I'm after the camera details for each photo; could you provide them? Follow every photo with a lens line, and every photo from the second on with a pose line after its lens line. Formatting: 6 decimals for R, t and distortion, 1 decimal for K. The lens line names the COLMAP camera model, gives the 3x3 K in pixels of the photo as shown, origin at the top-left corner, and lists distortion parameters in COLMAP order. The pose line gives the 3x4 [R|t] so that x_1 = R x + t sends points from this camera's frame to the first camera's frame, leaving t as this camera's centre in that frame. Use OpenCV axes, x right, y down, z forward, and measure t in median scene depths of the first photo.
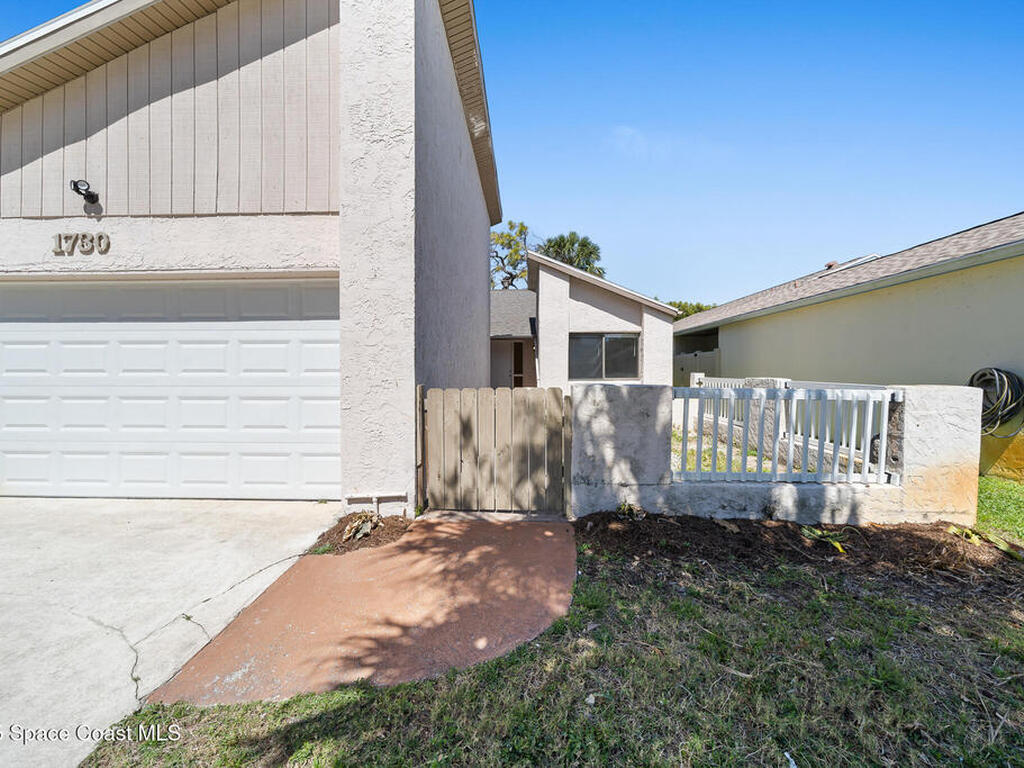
lens RADIAL K [[398.7, 0, 511.3], [0, 398.7, 376.9], [0, 0, 1]] dist [-0.005645, -0.000764]
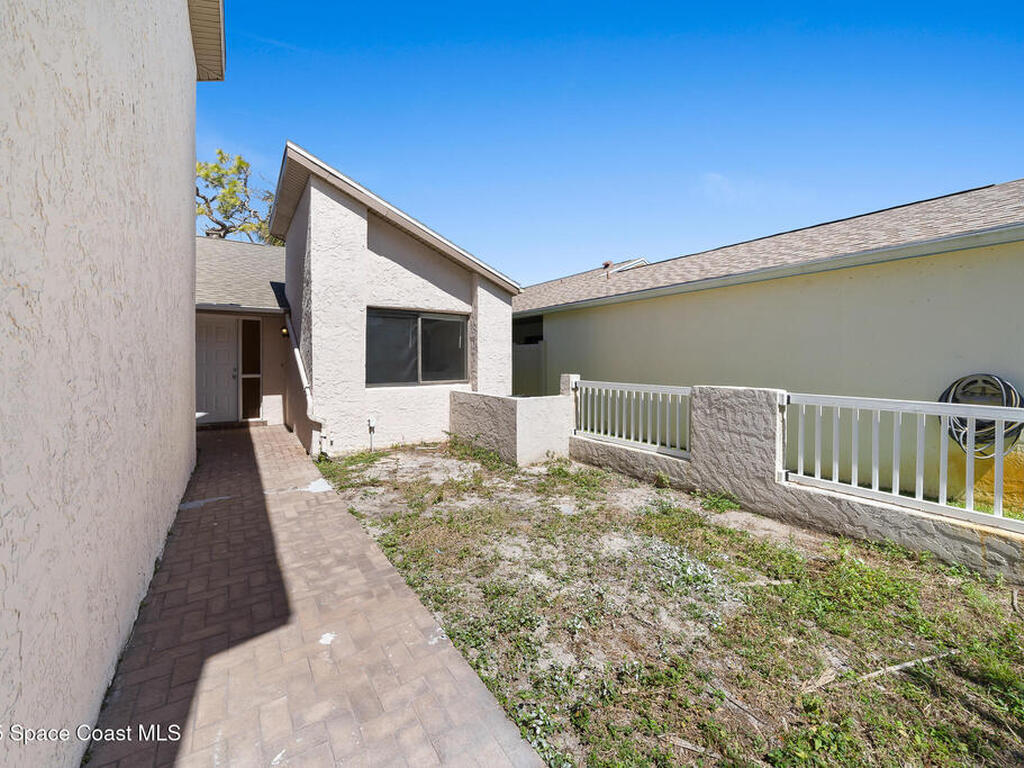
lens RADIAL K [[403.6, 0, 508.9], [0, 403.6, 368.2], [0, 0, 1]] dist [-0.005325, -0.000189]
pose [[0.807546, -0.008659, 0.589741, -0.106539], [0.008108, 0.999961, 0.003580, -0.055800], [-0.589749, 0.001891, 0.807585, 1.113863]]
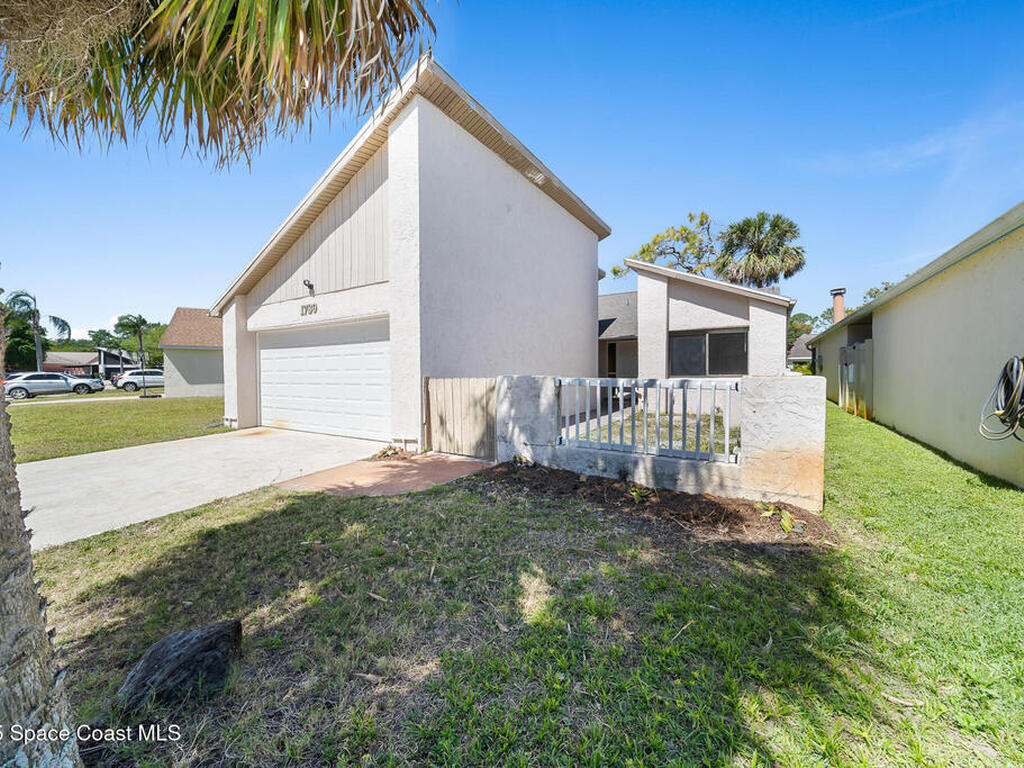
lens RADIAL K [[397.8, 0, 516.7], [0, 397.8, 379.3], [0, 0, 1]] dist [-0.002886, -0.000337]
pose [[0.864517, 0.000866, -0.502603, 0.916556], [0.001578, 0.999989, 0.004439, 0.024006], [0.502601, -0.004630, 0.864506, -0.260309]]
